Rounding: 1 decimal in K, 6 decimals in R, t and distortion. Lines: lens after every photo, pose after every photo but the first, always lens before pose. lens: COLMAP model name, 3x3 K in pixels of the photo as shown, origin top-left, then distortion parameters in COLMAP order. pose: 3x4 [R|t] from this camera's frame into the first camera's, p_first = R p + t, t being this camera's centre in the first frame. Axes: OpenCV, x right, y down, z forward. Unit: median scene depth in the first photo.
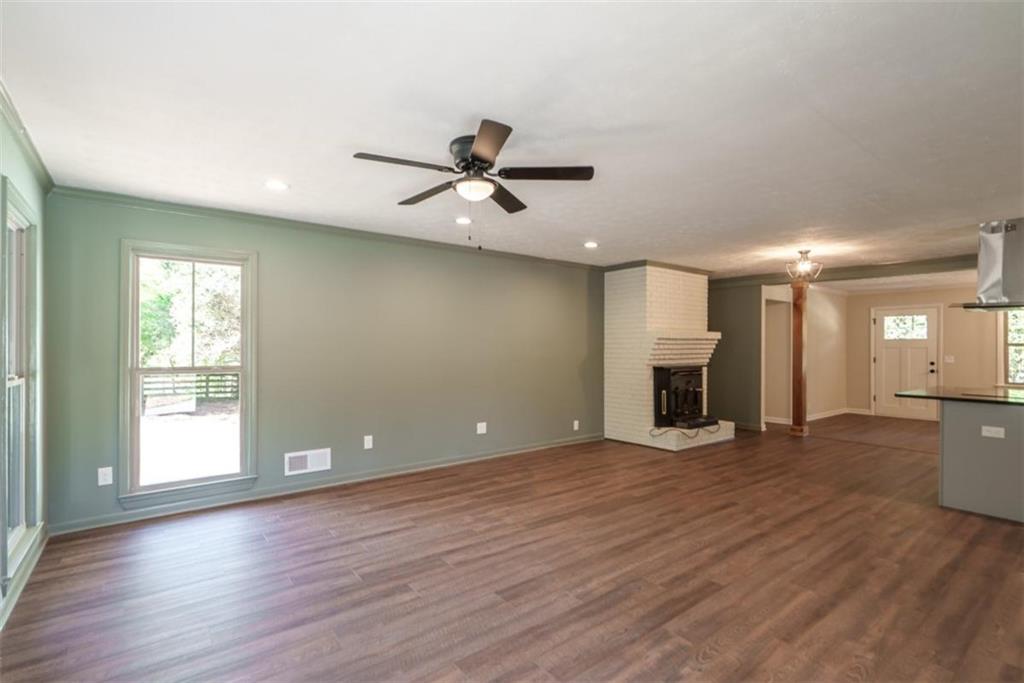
lens RADIAL K [[464.8, 0, 508.4], [0, 464.8, 346.1], [0, 0, 1]] dist [-0.013067, 0.000164]
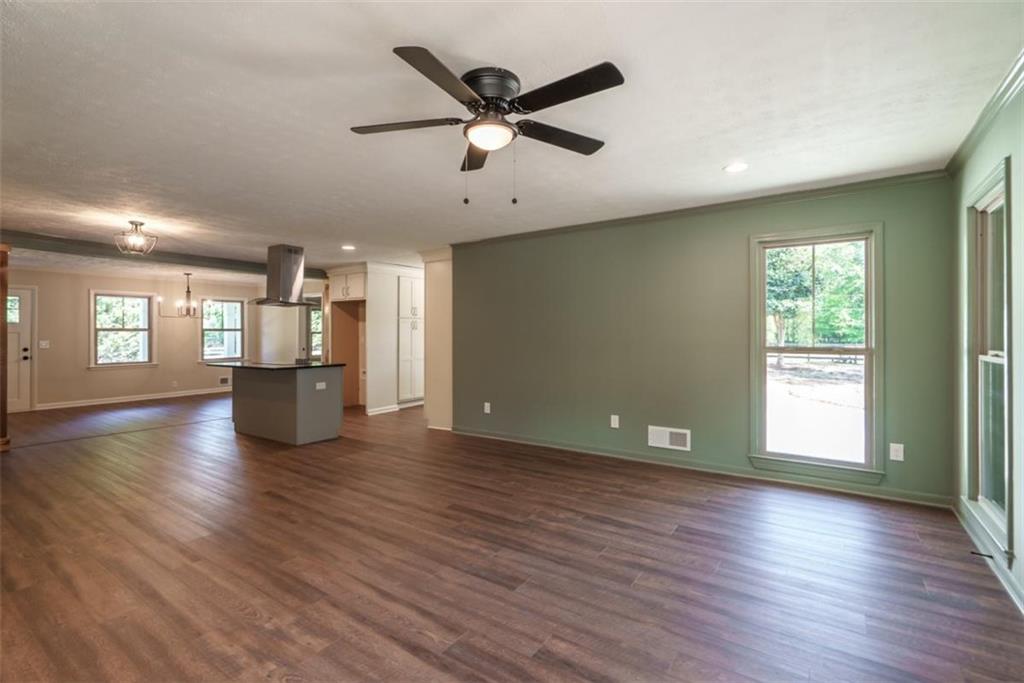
lens RADIAL K [[464.8, 0, 510.4], [0, 464.8, 333.1], [0, 0, 1]] dist [-0.013067, 0.000164]
pose [[-0.288912, -0.003689, 0.957349, -0.729803], [0.001910, 0.999988, 0.004430, 0.008422], [-0.957354, 0.003108, -0.288902, 1.012025]]
